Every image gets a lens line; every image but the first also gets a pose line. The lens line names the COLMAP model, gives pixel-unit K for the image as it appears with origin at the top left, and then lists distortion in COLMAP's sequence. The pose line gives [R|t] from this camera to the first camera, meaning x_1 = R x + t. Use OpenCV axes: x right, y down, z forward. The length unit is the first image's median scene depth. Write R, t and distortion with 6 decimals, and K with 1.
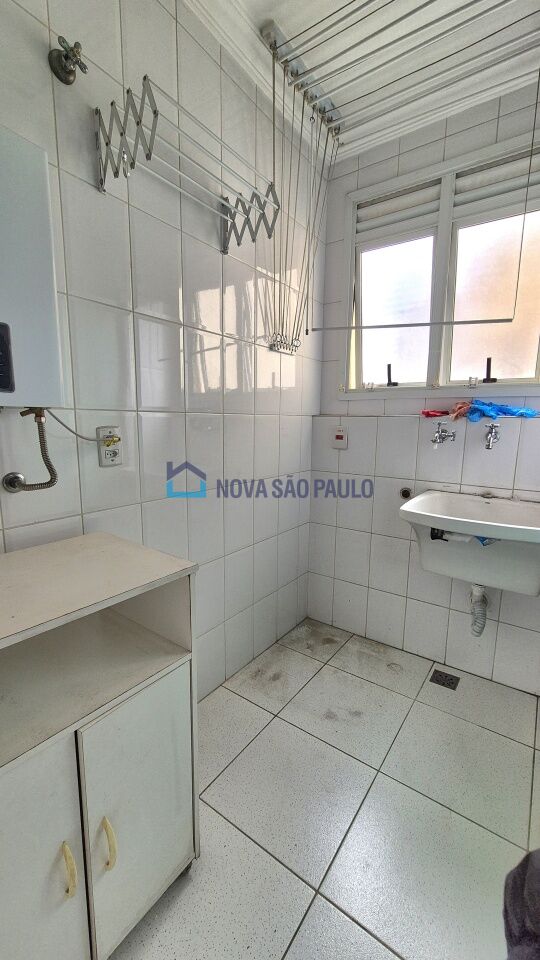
lens RADIAL K [[395.0, 0, 269.2], [0, 395.0, 484.3], [0, 0, 1]] dist [-0.003475, -0.000567]
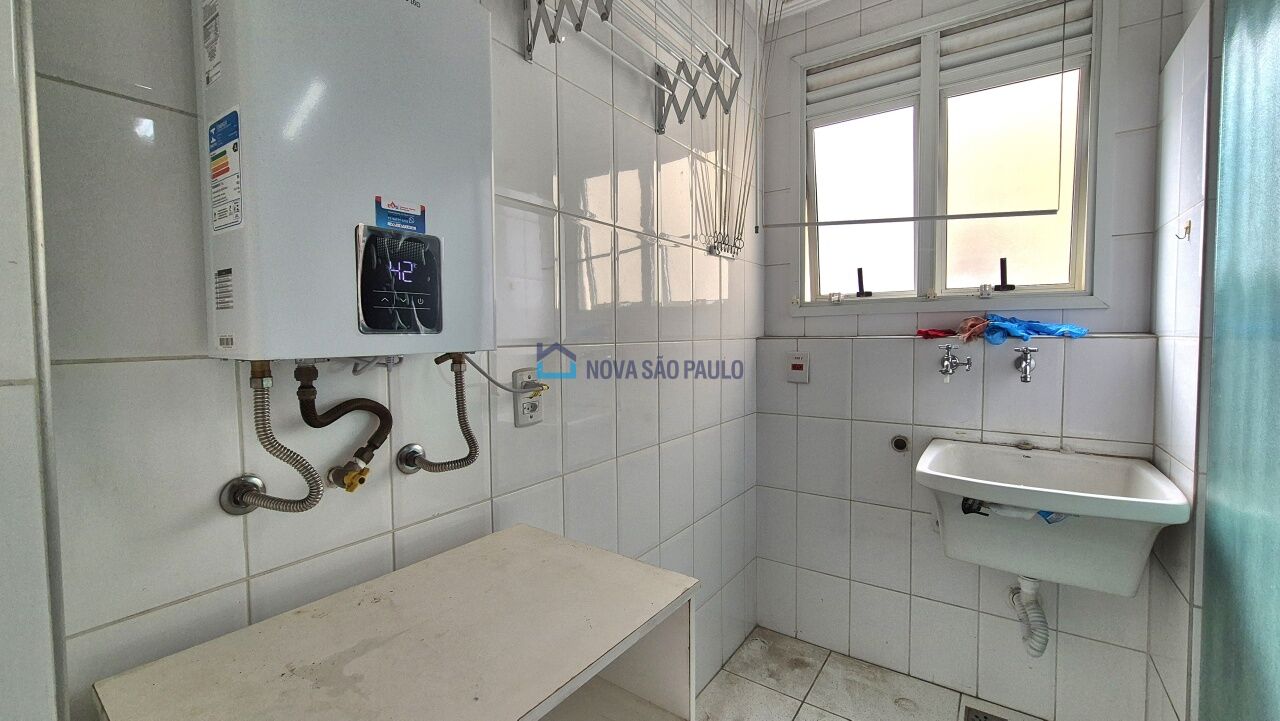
lens RADIAL K [[526.2, 0, 642.3], [0, 526.2, 356.4], [0, 0, 1]] dist [-0.002317, -0.000109]
pose [[0.999653, -0.022466, 0.013736, -0.145522], [0.023949, 0.992535, -0.119583, -0.034917], [-0.010947, 0.119870, 0.992729, 0.043338]]
